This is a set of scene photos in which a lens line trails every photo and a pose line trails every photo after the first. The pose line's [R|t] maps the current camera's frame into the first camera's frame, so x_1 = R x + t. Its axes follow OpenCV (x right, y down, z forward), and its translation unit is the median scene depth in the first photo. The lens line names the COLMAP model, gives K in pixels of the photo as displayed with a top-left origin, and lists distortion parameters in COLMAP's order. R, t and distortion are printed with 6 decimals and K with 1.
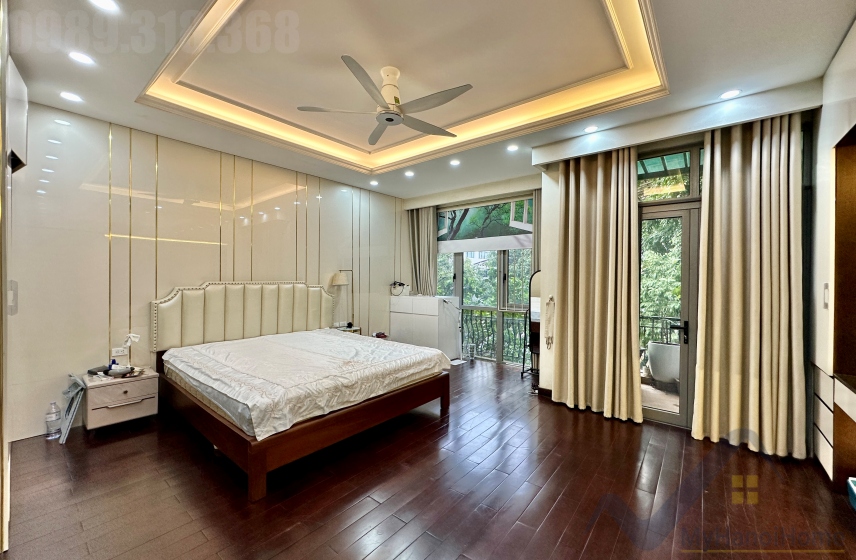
lens RADIAL K [[341.5, 0, 428.7], [0, 341.5, 278.7], [0, 0, 1]] dist [-0.000690, -0.000095]
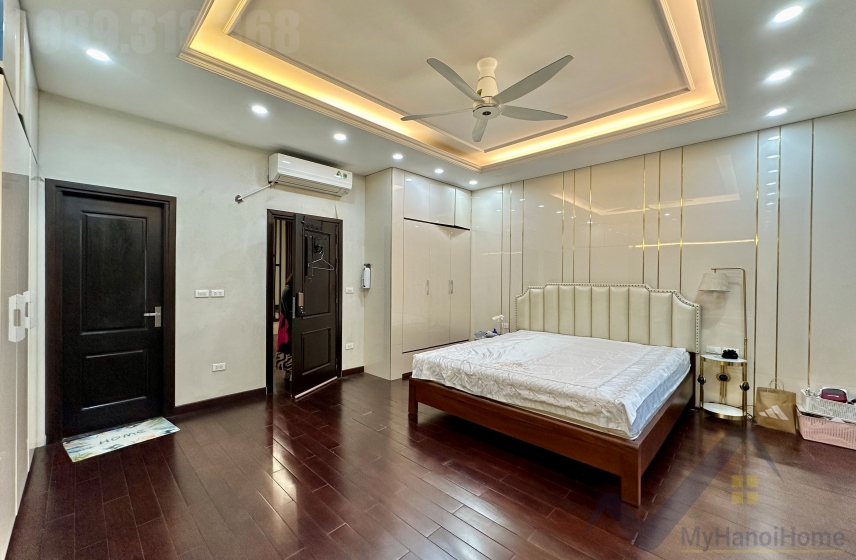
lens RADIAL K [[341.5, 0, 428.7], [0, 341.5, 278.7], [0, 0, 1]] dist [-0.000690, -0.000095]
pose [[-0.083464, -0.012207, -0.996436, 0.742375], [-0.017086, 0.999796, -0.010817, 0.015639], [0.996364, 0.016122, -0.083655, 0.804147]]
